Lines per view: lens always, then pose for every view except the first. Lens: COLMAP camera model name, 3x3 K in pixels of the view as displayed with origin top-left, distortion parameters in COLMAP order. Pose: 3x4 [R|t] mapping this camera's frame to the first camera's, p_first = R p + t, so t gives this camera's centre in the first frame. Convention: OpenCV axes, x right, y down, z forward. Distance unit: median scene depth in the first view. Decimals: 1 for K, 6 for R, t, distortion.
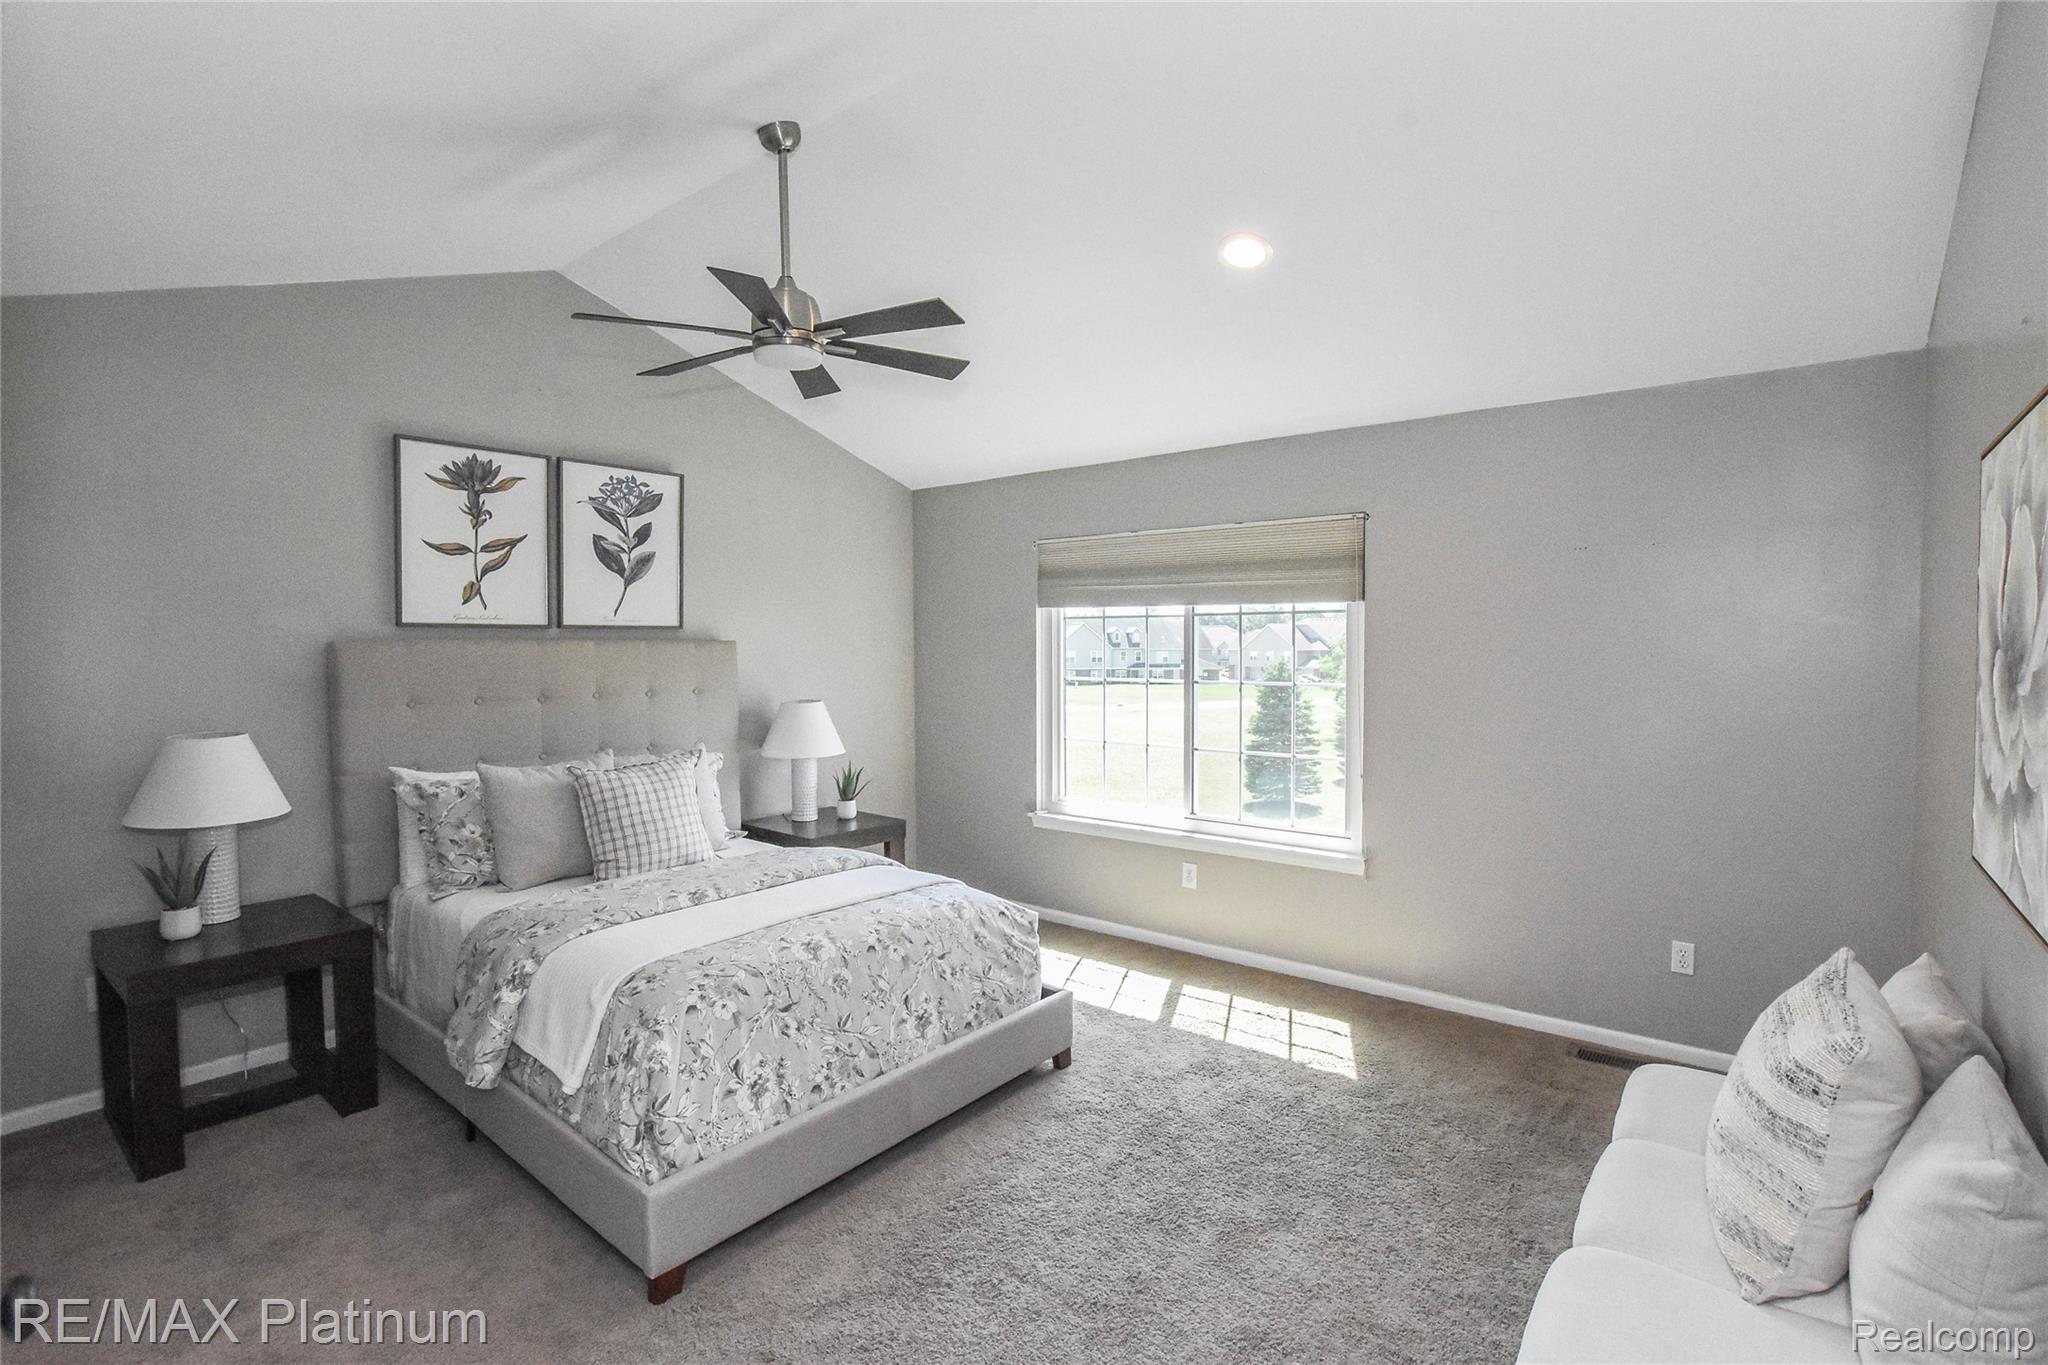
lens RADIAL K [[929.4, 0, 1024.0], [0, 929.4, 682.5], [0, 0, 1]] dist [-0.025464, 0.001032]
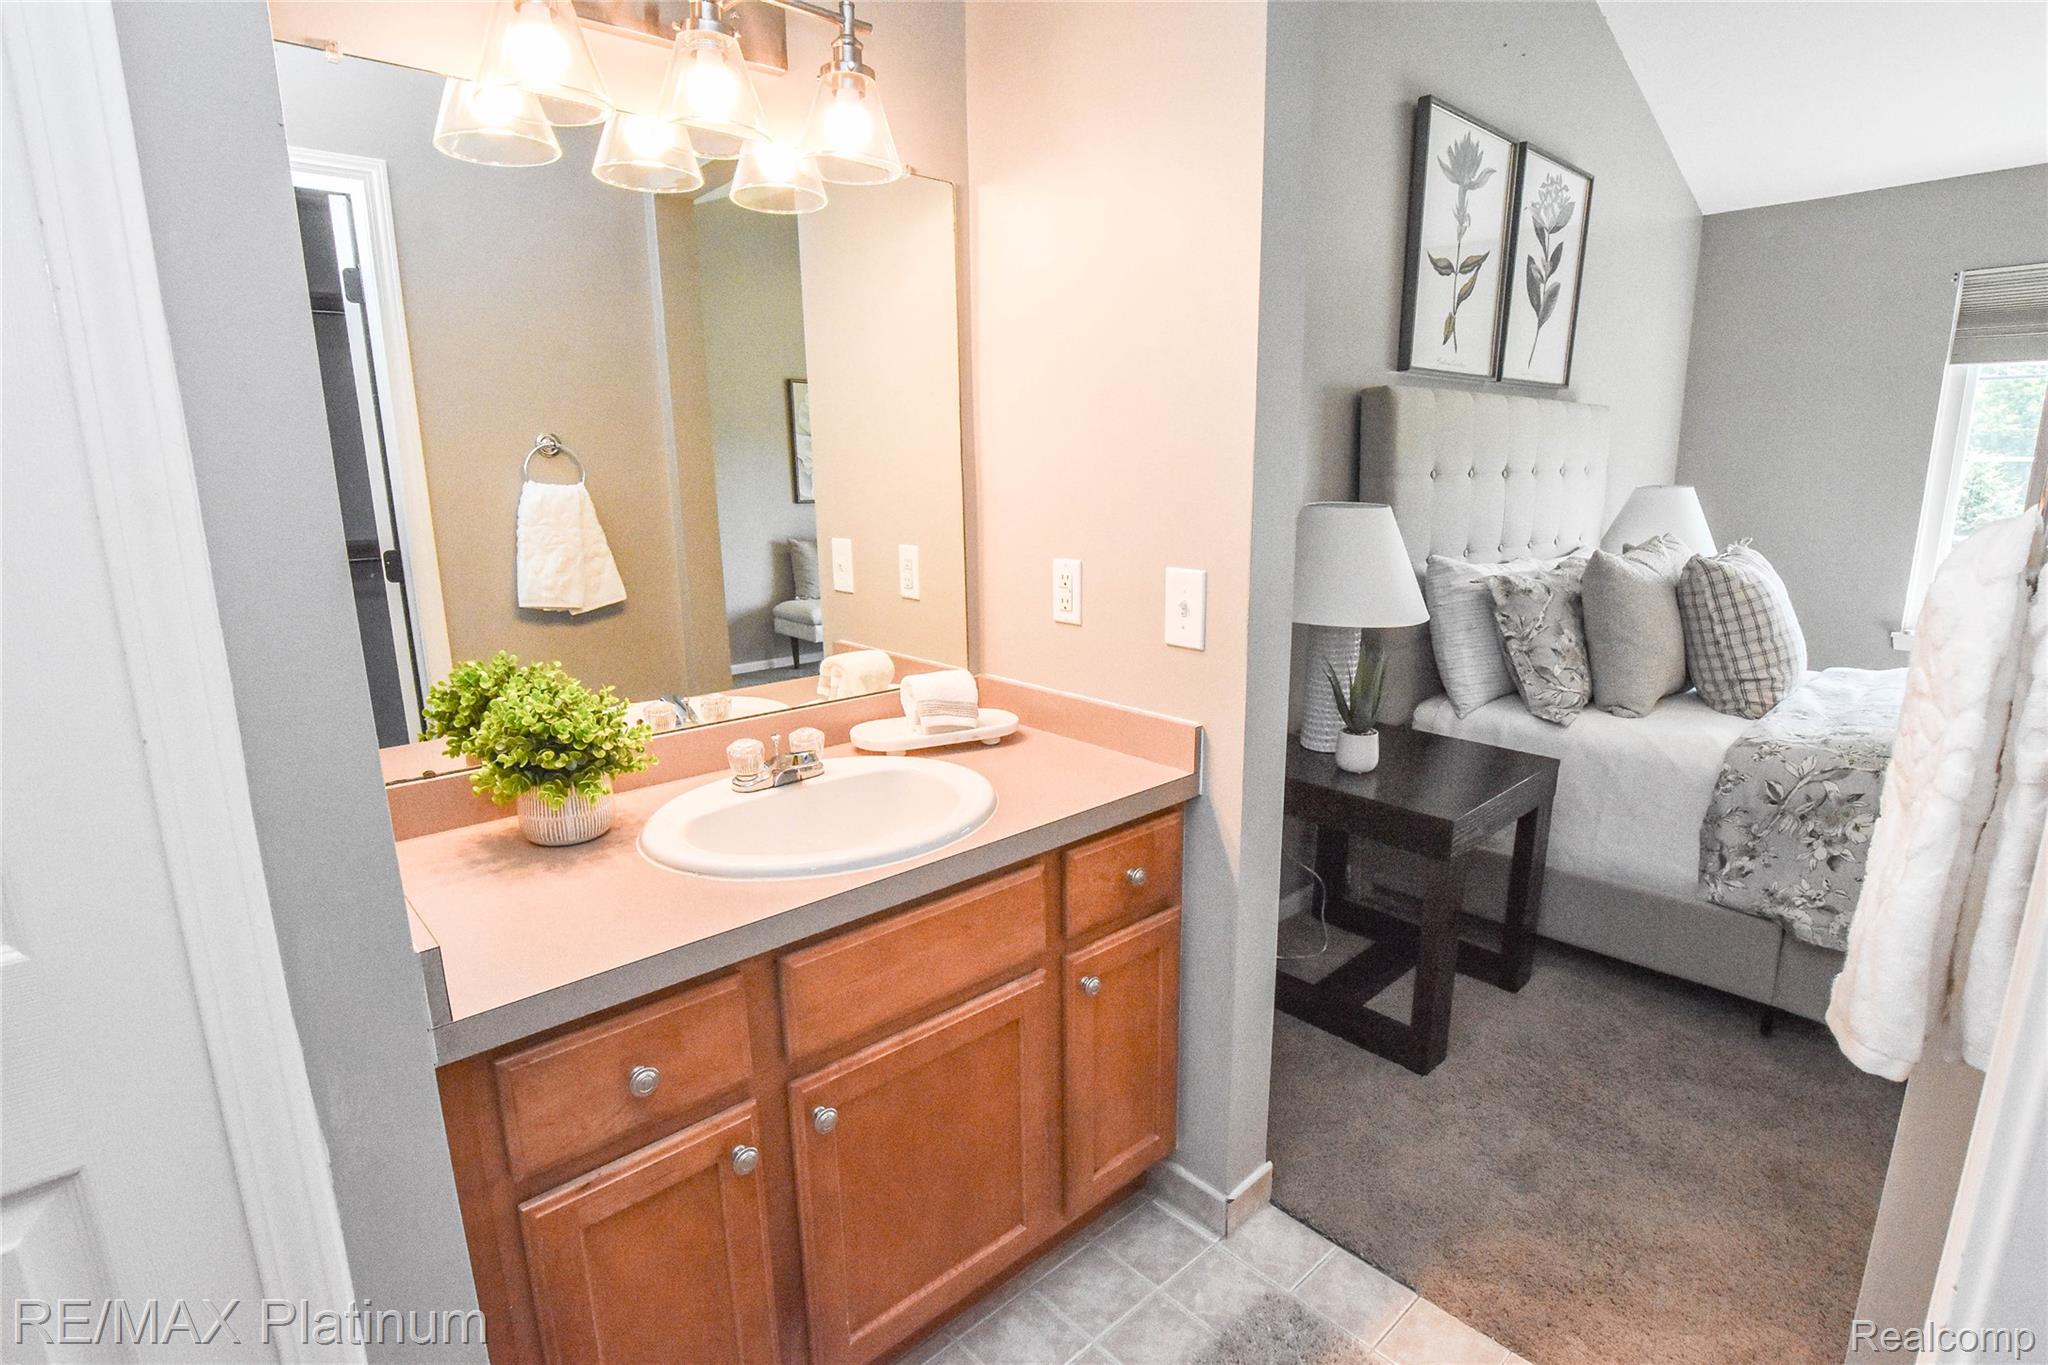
lens RADIAL K [[1003.1, 0, 1071.6], [0, 1003.1, 679.0], [0, 0, 1]] dist [-0.024712, 0.001032]
pose [[0.991981, 0.021811, -0.124492, -0.788734], [0.000048, 0.984932, 0.172944, 0.043775], [0.126388, -0.171563, 0.977032, 0.110106]]
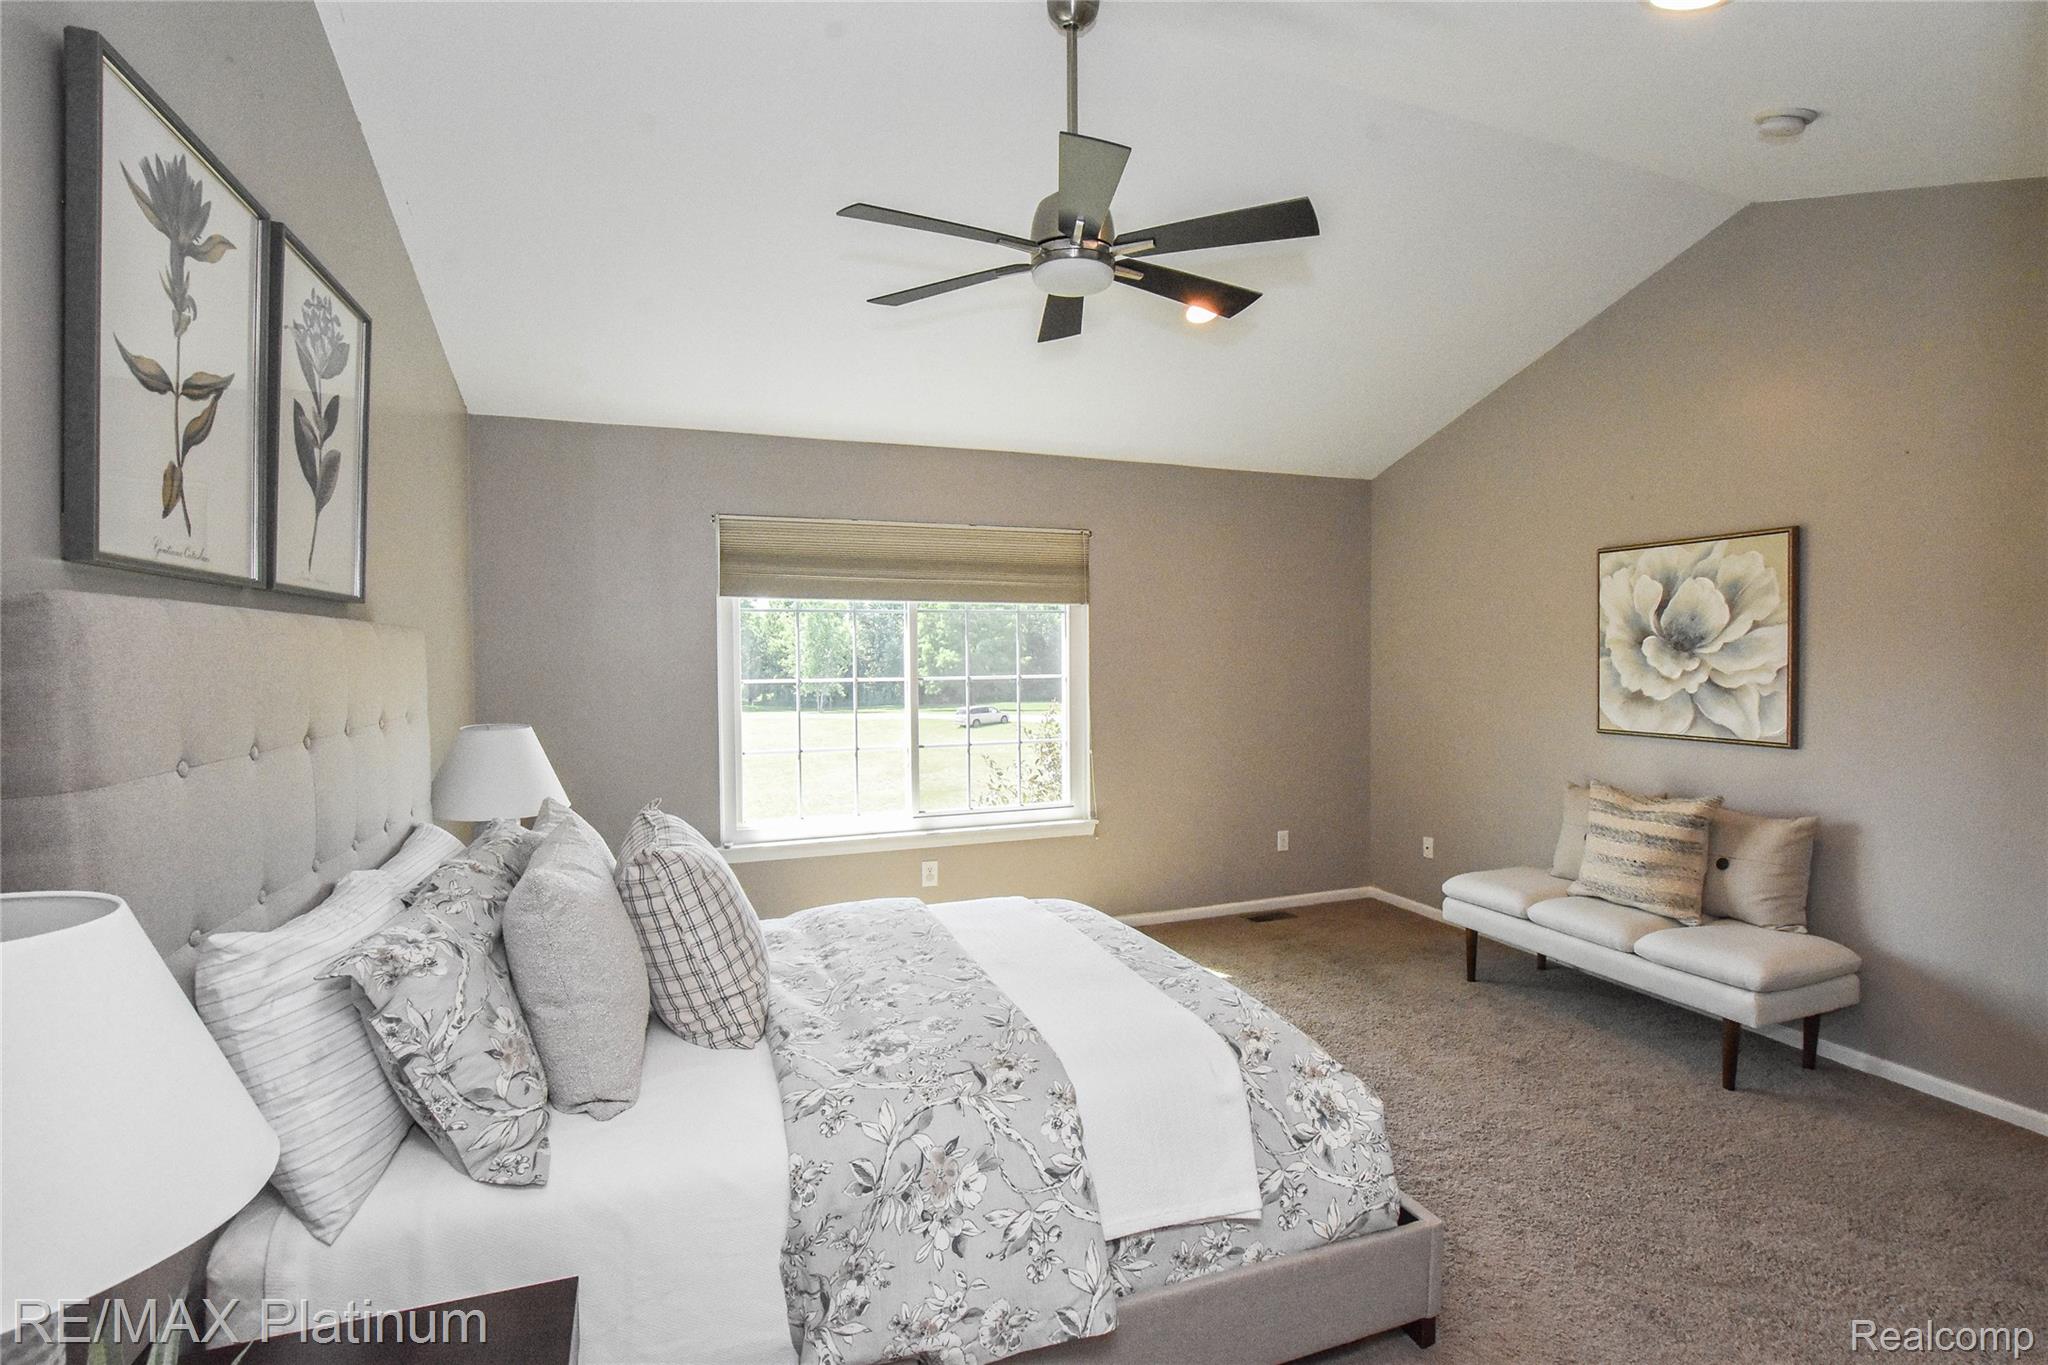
lens RADIAL K [[945.4, 0, 1030.0], [0, 945.4, 687.2], [0, 0, 1]] dist [-0.046908, 0.011306]
pose [[0.507610, -0.031413, 0.861014, -0.747717], [0.038820, 0.999154, 0.013567, -0.001150], [-0.860712, 0.026538, 0.508400, 0.463927]]
